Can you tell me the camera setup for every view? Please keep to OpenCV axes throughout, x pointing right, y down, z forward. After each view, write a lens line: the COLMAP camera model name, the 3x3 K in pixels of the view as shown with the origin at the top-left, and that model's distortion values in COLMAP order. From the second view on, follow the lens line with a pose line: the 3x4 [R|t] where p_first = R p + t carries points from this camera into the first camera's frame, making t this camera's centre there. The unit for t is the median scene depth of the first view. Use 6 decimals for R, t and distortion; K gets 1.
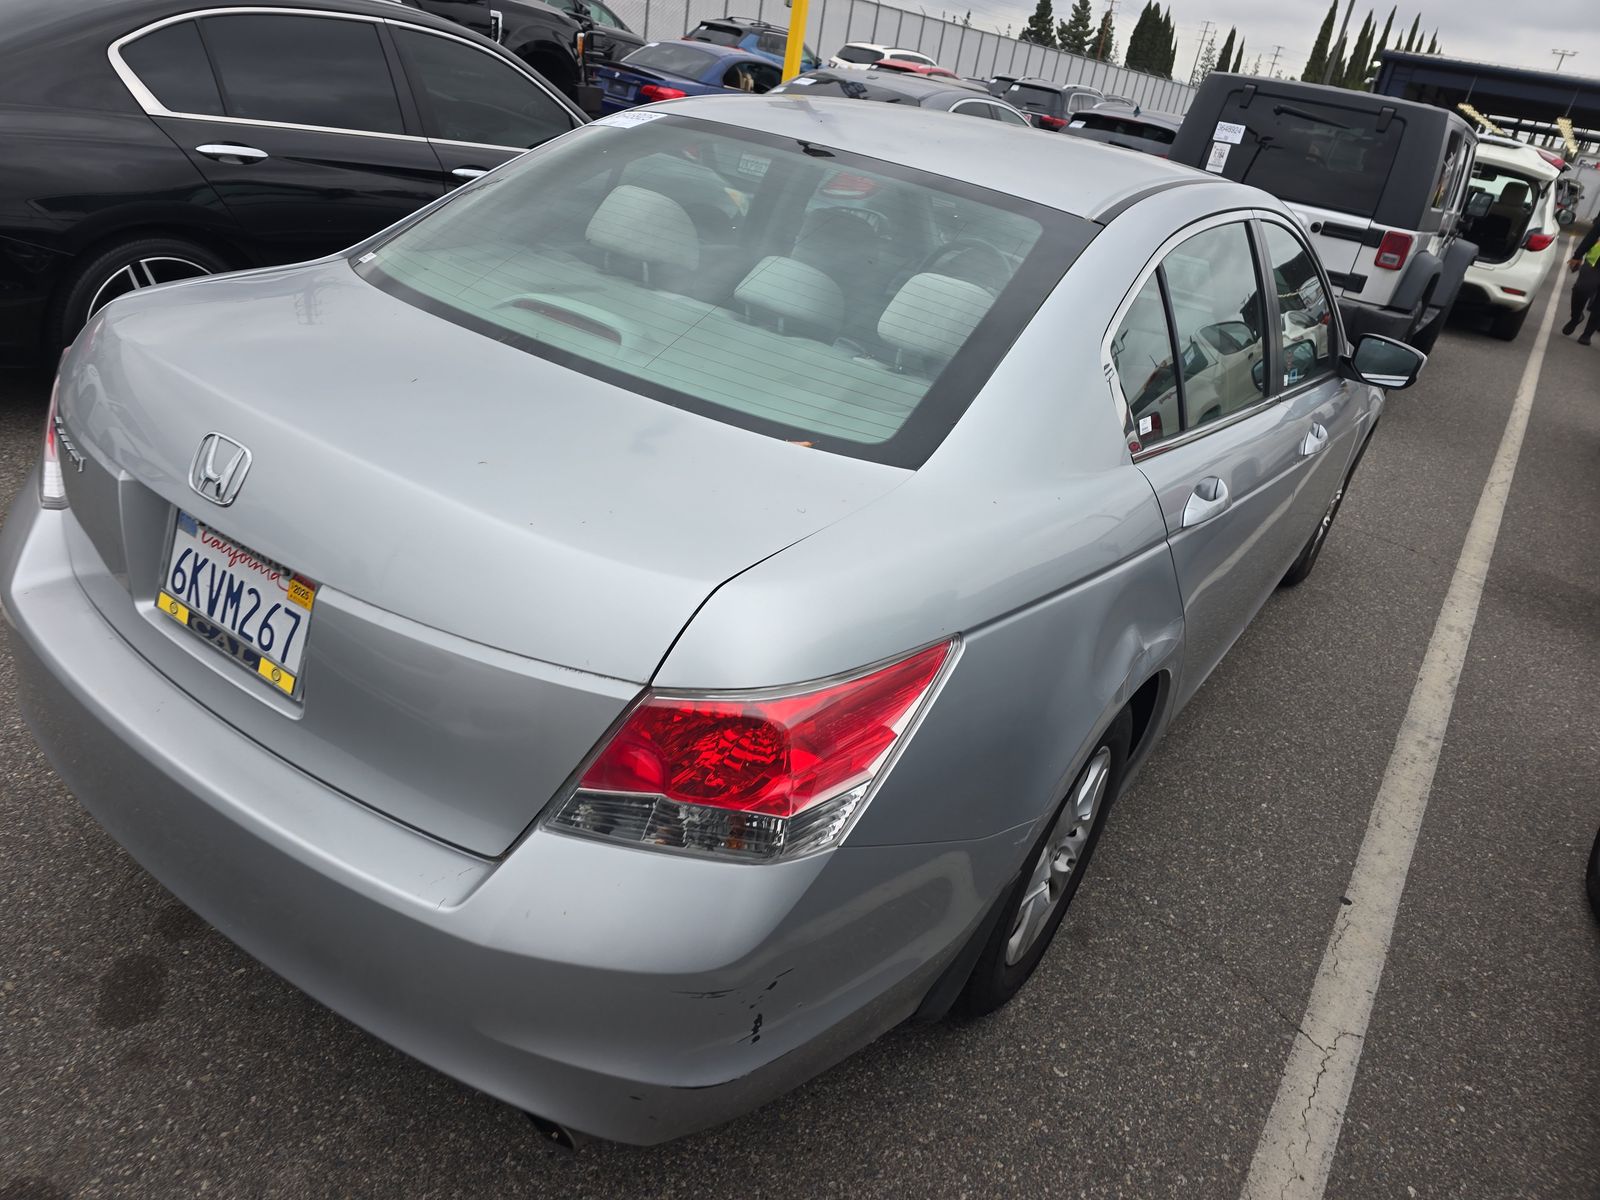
lens RADIAL K [[1074.6, 0, 795.2], [0, 1074.6, 600.6], [0, 0, 1]] dist [0.055118, -0.051592]
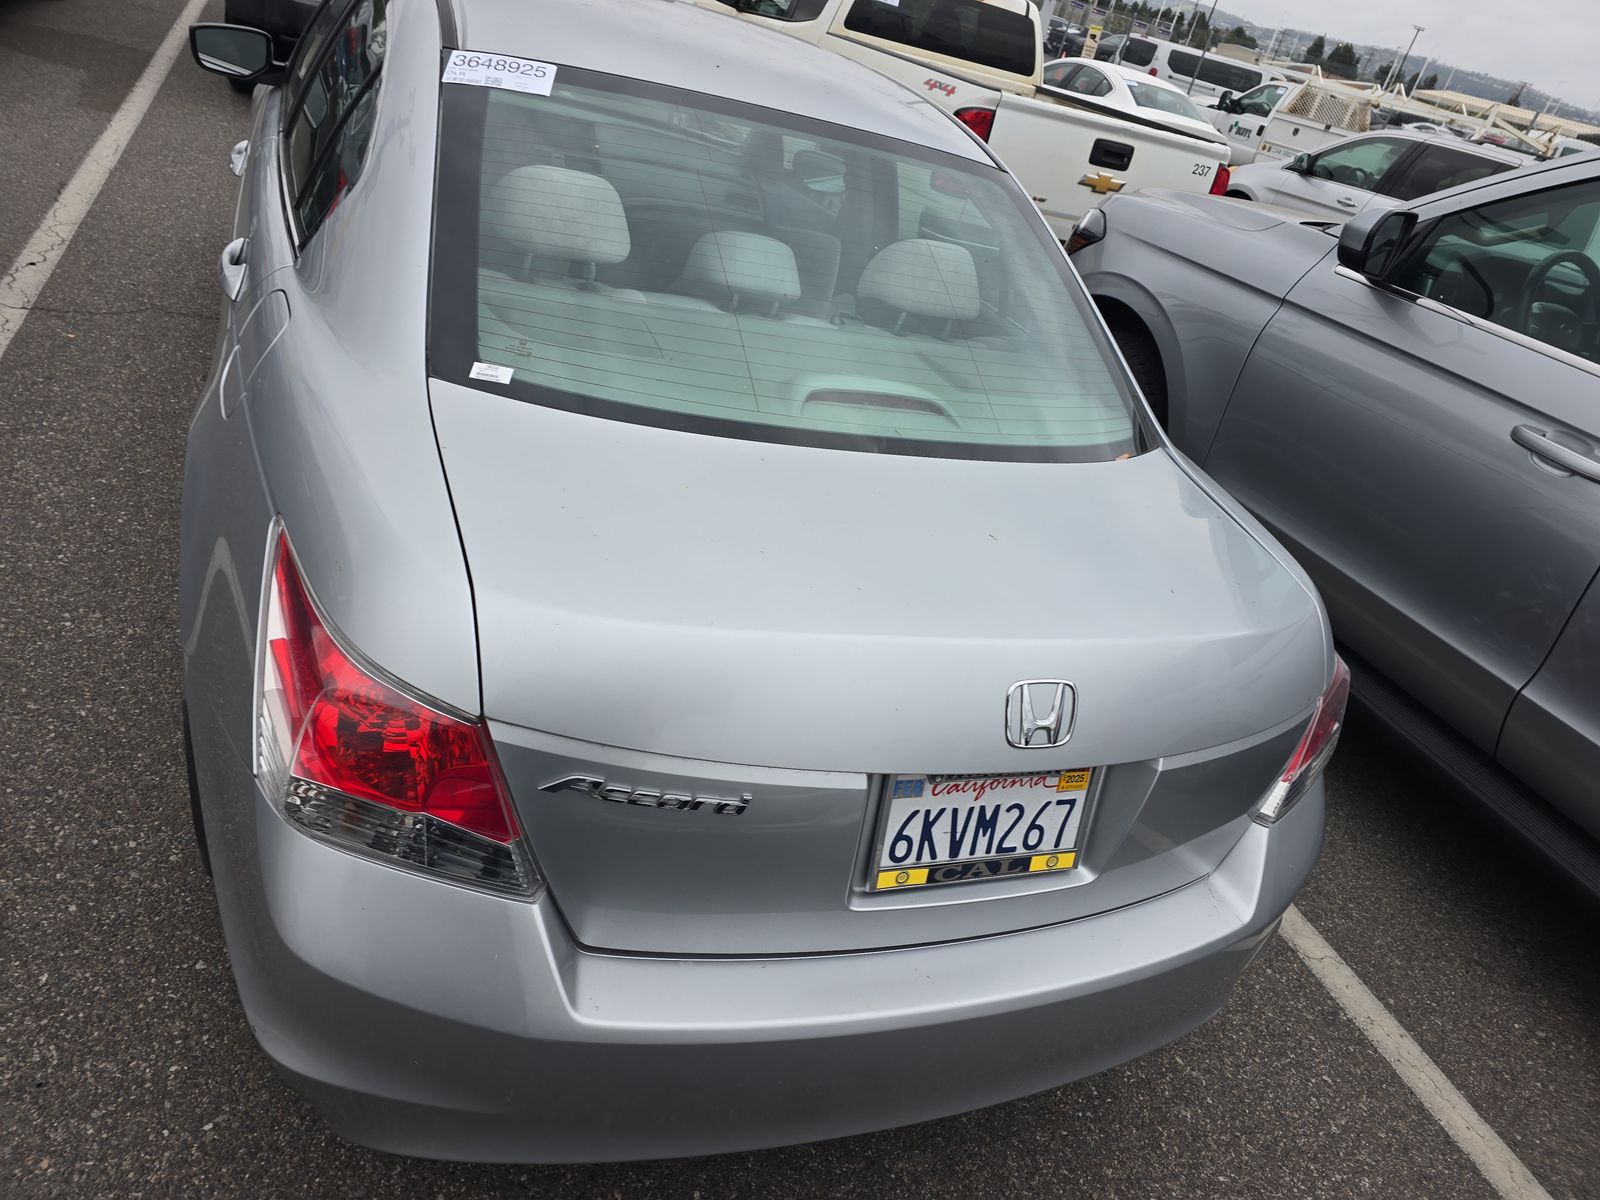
lens RADIAL K [[1074.6, 0, 798.5], [0, 1074.6, 603.9], [0, 0, 1]] dist [0.055118, -0.051592]
pose [[0.588679, -0.431016, 0.683873, -1.142761], [0.225737, 0.899989, 0.372910, -0.549019], [-0.776209, -0.065149, 0.627101, 0.536279]]
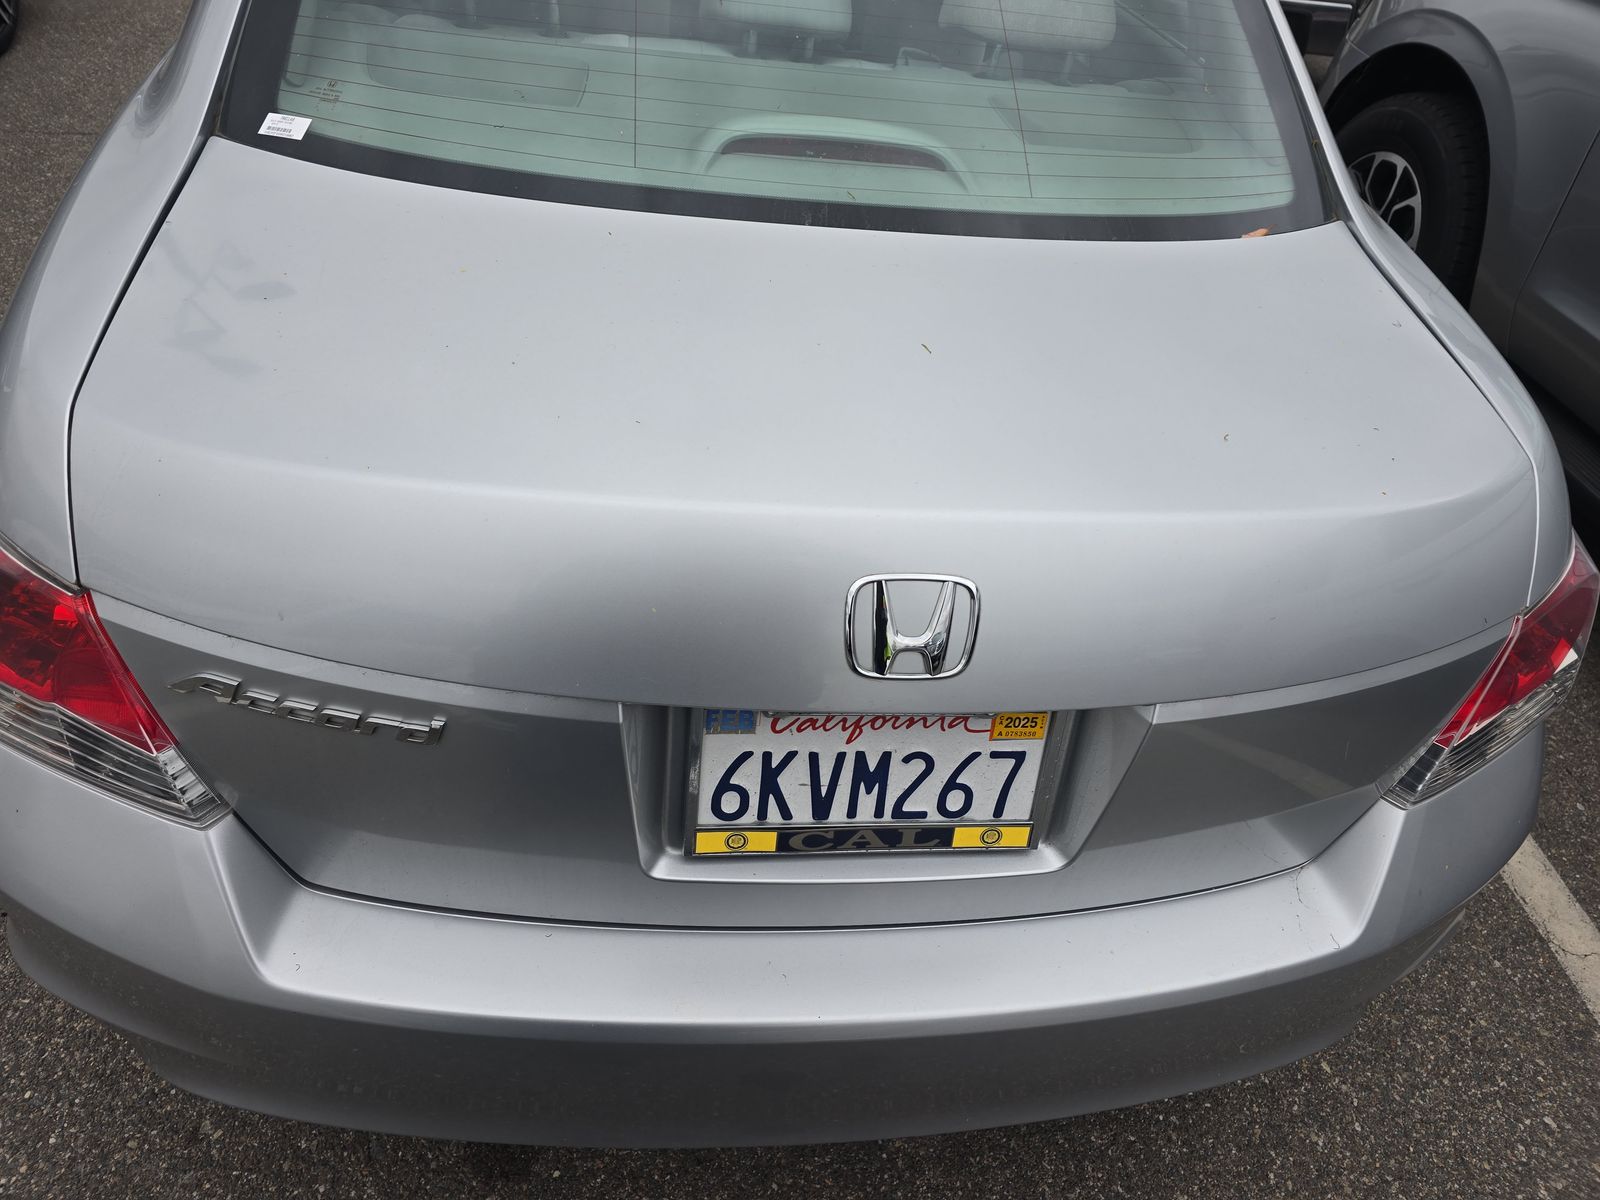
lens RADIAL K [[1074.6, 0, 803.5], [0, 1074.6, 594.9], [0, 0, 1]] dist [0.055118, -0.051592]
pose [[0.768136, -0.475458, 0.428843, -0.749879], [0.299457, 0.858772, 0.415736, -0.364435], [-0.565943, -0.190921, 0.802033, 0.517560]]
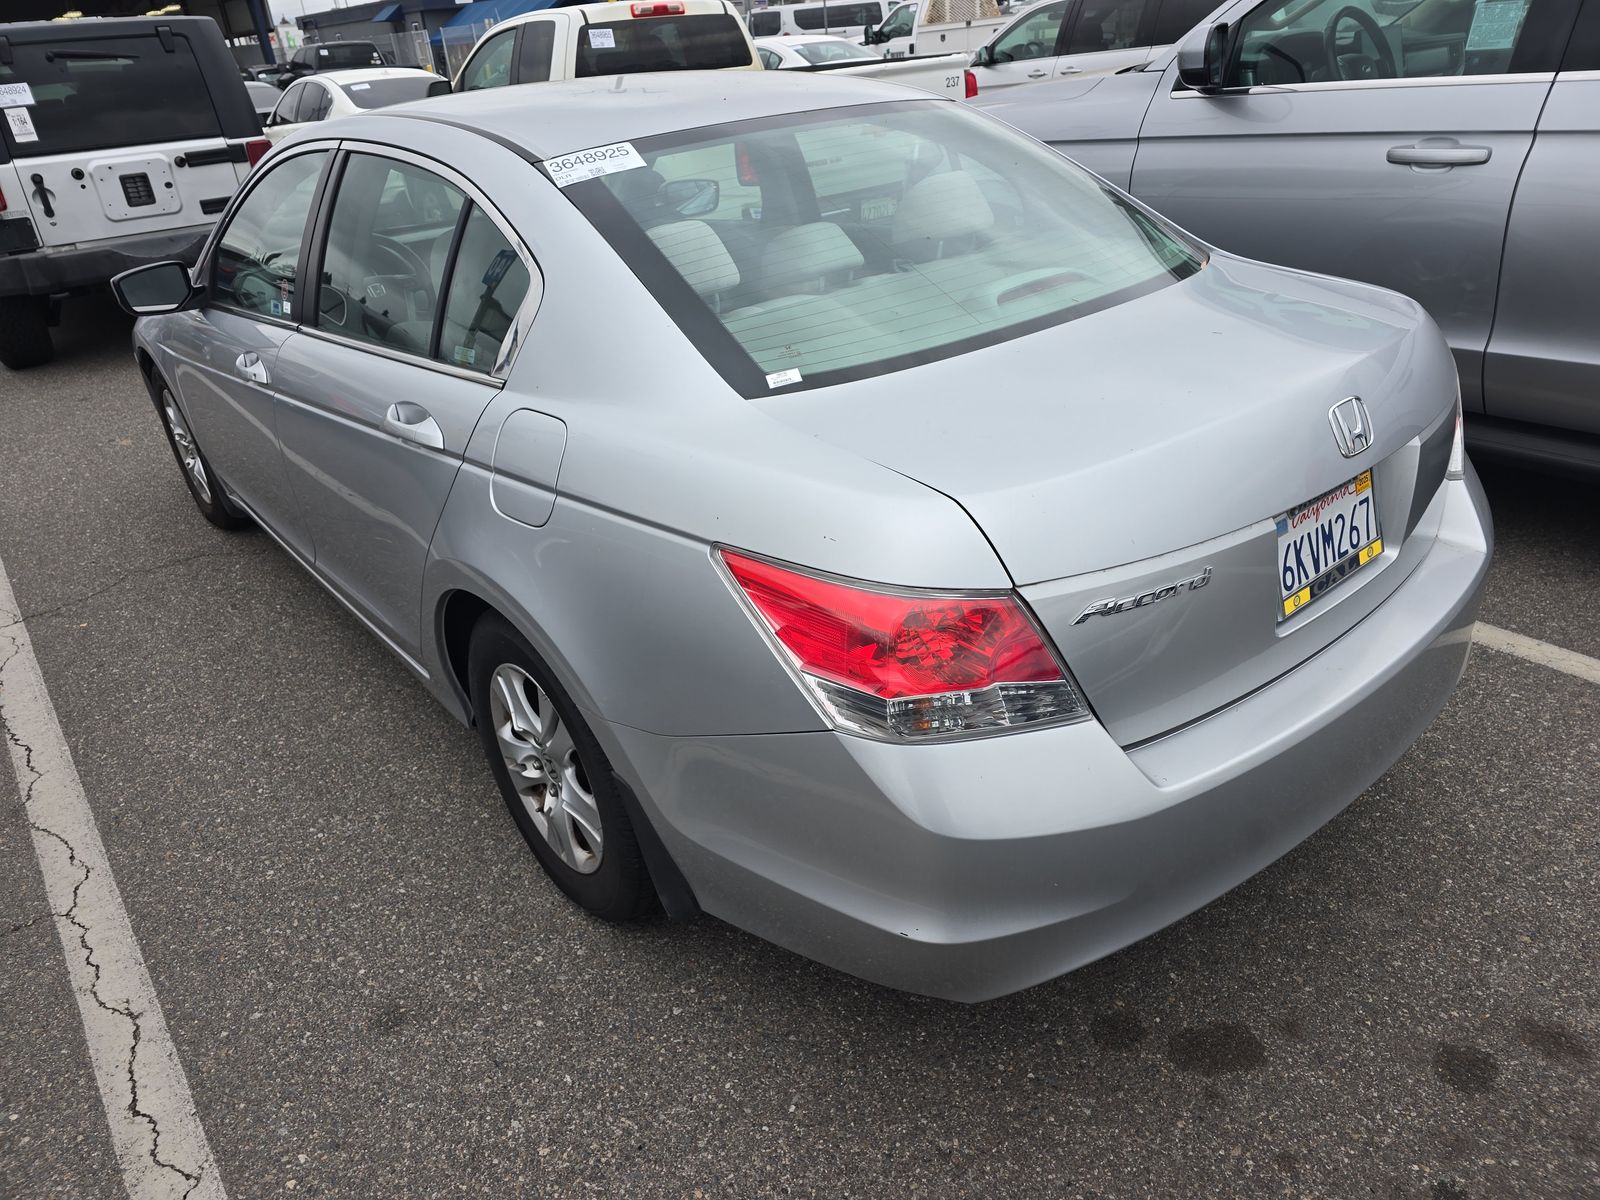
lens RADIAL K [[1074.6, 0, 800.9], [0, 1074.6, 603.9], [0, 0, 1]] dist [0.055118, -0.051592]
pose [[0.261692, -0.605365, 0.751699, -1.546454], [0.537400, 0.738332, 0.407513, -0.713936], [-0.801697, 0.297320, 0.518538, 0.847266]]
